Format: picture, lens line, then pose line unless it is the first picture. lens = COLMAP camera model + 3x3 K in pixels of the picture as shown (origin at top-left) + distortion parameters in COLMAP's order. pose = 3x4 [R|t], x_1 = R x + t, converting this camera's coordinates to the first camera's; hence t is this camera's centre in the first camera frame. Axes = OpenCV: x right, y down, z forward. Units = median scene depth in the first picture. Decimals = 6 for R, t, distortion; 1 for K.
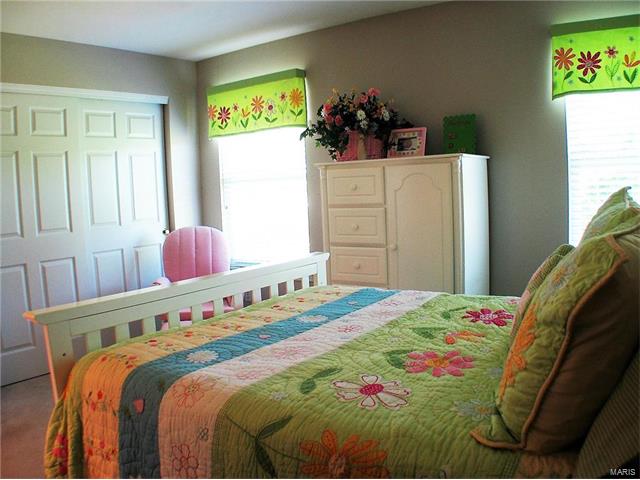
lens RADIAL K [[540.4, 0, 320.0], [0, 540.4, 240.0], [0, 0, 1]] dist [-0.267783, 0.102629]
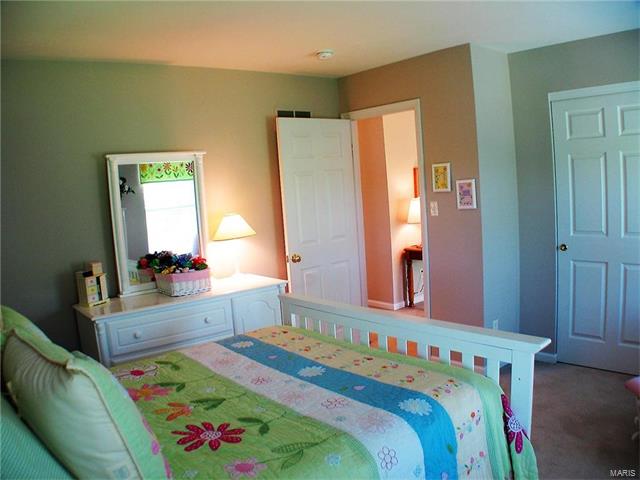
lens RADIAL K [[525.1, 0, 320.0], [0, 525.1, 240.0], [0, 0, 1]] dist [-0.275005, 0.112216]
pose [[-0.256941, 0.164396, -0.952342, 0.920246], [-0.014759, 0.984643, 0.173954, -0.296843], [0.966315, 0.058751, -0.250568, 1.226698]]
